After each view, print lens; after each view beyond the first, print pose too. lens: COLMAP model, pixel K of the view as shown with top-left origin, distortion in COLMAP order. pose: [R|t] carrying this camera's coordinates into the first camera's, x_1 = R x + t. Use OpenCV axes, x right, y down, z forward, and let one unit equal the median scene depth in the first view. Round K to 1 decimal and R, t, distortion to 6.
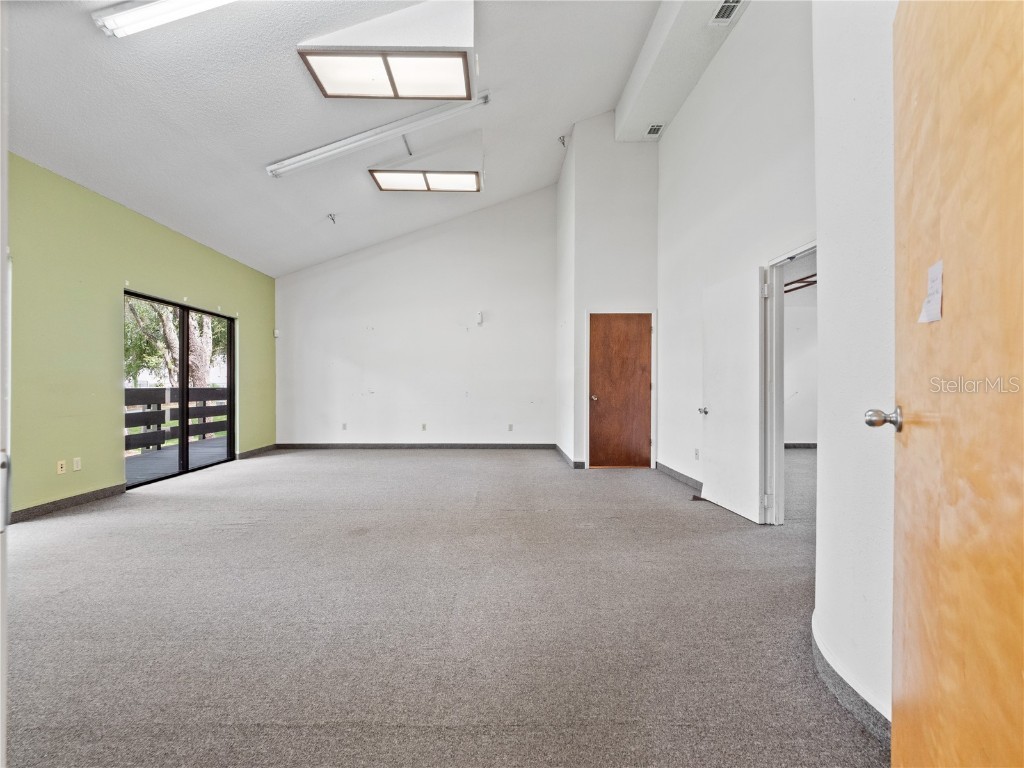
lens RADIAL K [[435.5, 0, 501.9], [0, 435.5, 384.5], [0, 0, 1]] dist [0.019407, -0.015124]
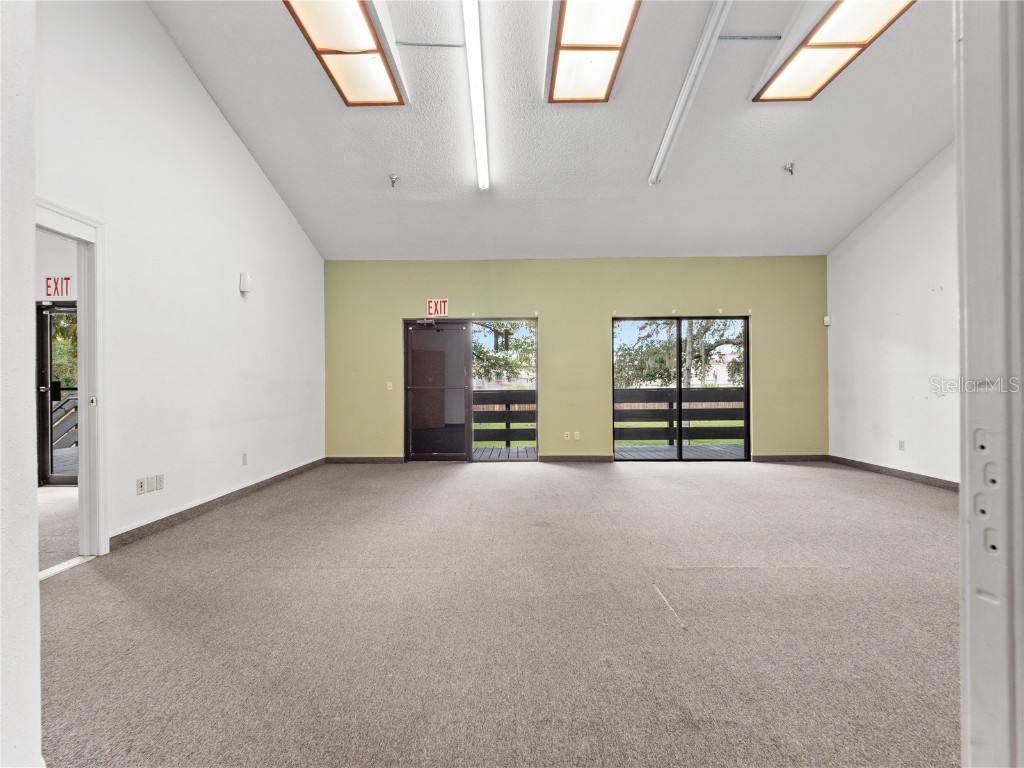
lens RADIAL K [[435.5, 0, 501.9], [0, 435.5, 384.5], [0, 0, 1]] dist [0.019407, -0.015124]
pose [[-0.032361, -0.004986, -0.999464, 0.426261], [0.010678, 0.999929, -0.005334, 0.001022], [0.999419, -0.010844, -0.032306, 0.541124]]
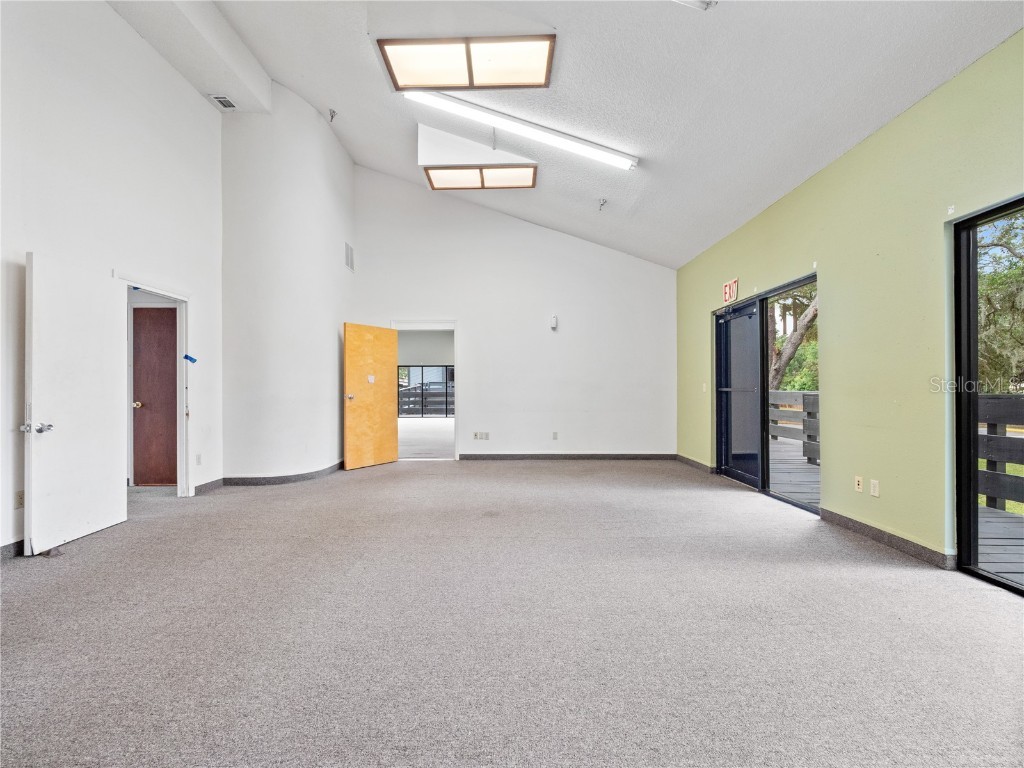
lens RADIAL K [[430.4, 0, 502.0], [0, 430.4, 385.8], [0, 0, 1]] dist [0.012984, -0.014519]
pose [[-0.999732, 0.004079, 0.022802, -0.219304], [0.003775, 0.999903, -0.013371, 0.003168], [-0.022854, -0.013281, -0.999651, 1.242901]]
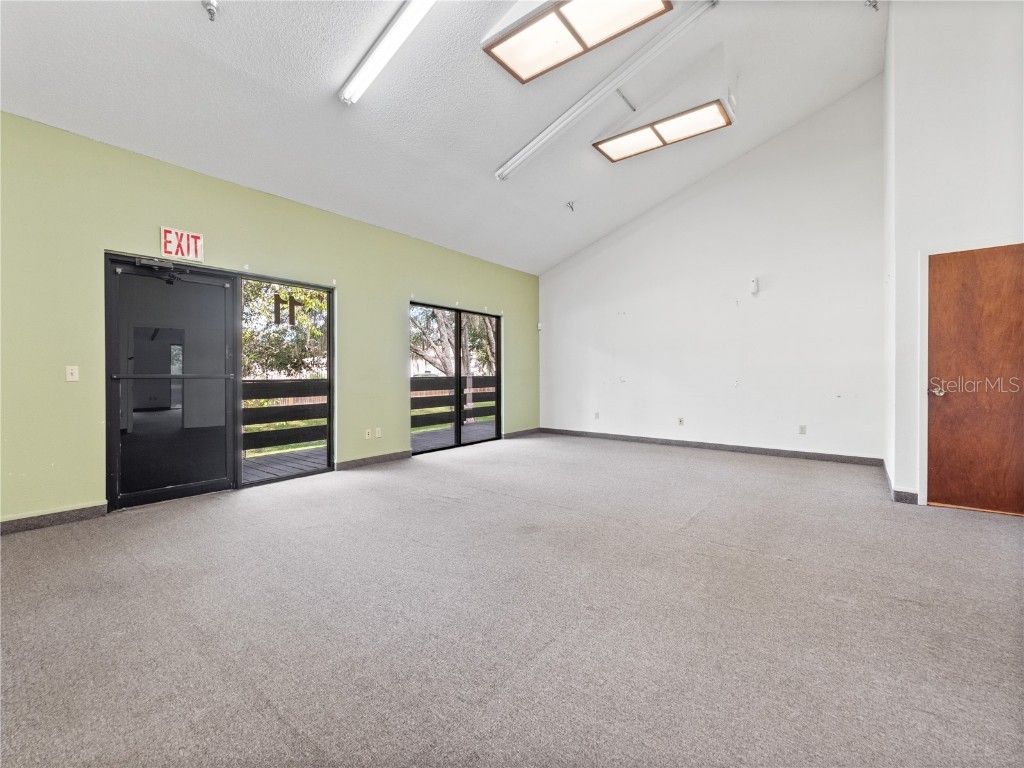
lens RADIAL K [[435.1, 0, 501.4], [0, 435.1, 377.2], [0, 0, 1]] dist [0.017273, -0.015544]
pose [[0.769859, -0.000095, -0.638214, 0.132587], [0.007136, 0.999939, 0.008459, -0.000308], [0.638175, -0.011066, 0.769812, 0.138556]]
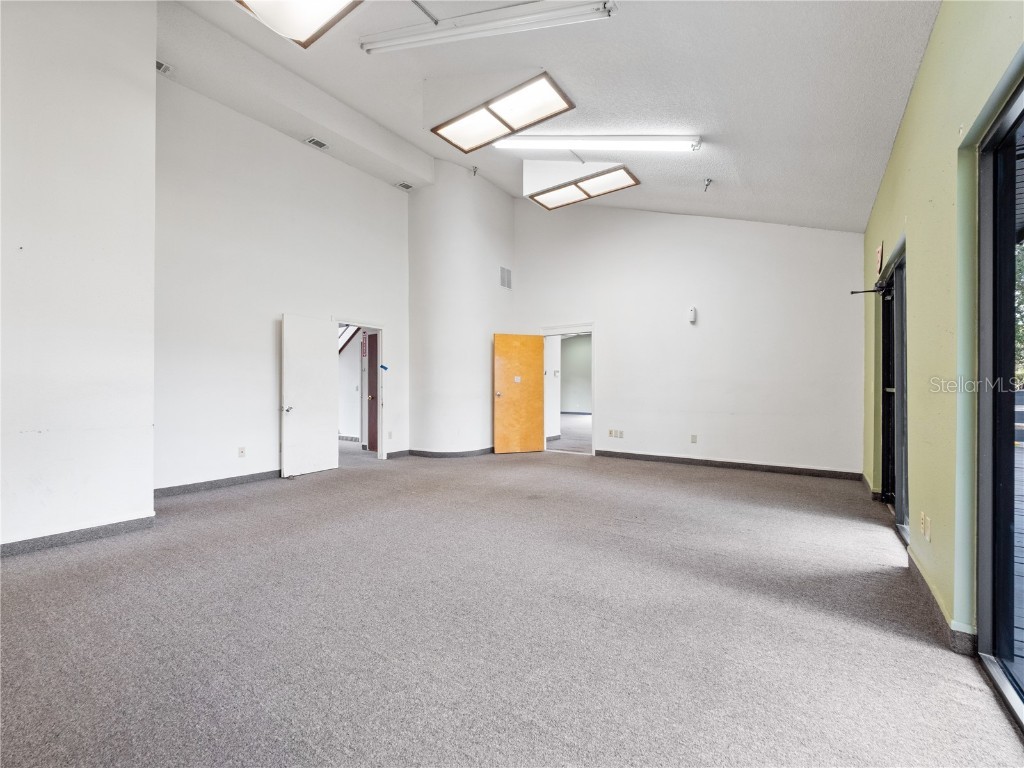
lens RADIAL K [[430.4, 0, 502.0], [0, 430.4, 385.8], [0, 0, 1]] dist [0.012984, -0.014519]
pose [[-0.805016, 0.005130, 0.593231, -0.595664], [-0.001905, 0.999935, -0.011233, 0.004070], [-0.593251, -0.010173, -0.804954, 1.225085]]
